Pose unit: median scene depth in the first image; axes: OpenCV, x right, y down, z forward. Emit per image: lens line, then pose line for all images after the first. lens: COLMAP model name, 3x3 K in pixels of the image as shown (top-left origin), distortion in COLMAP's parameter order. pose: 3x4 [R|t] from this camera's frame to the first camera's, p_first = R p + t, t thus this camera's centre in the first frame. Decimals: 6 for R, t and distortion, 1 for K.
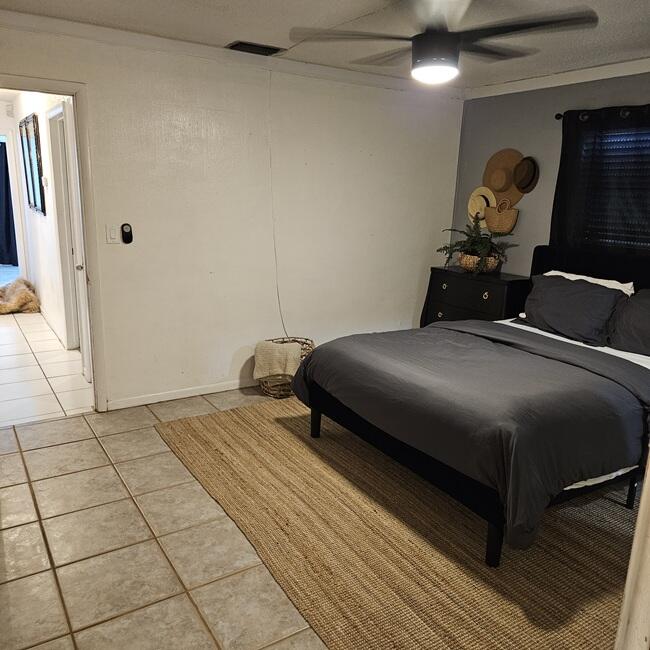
lens RADIAL K [[576.6, 0, 325.2], [0, 576.6, 325.9], [0, 0, 1]] dist [0.070872, -0.061733]
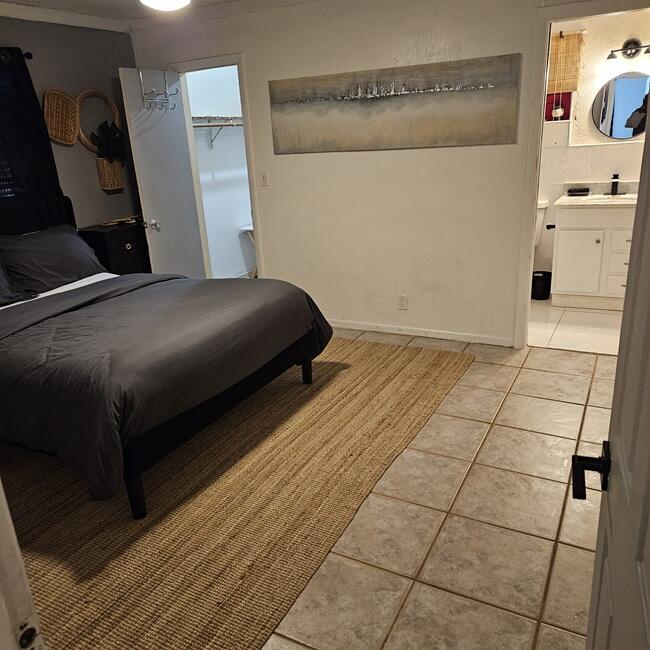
lens RADIAL K [[576.6, 0, 320.1], [0, 576.6, 328.5], [0, 0, 1]] dist [0.070872, -0.061733]
pose [[-0.491820, -0.285592, 0.822527, -0.797691], [0.243326, 0.861956, 0.444775, -0.318700], [-0.836006, 0.418891, -0.354435, 1.268219]]
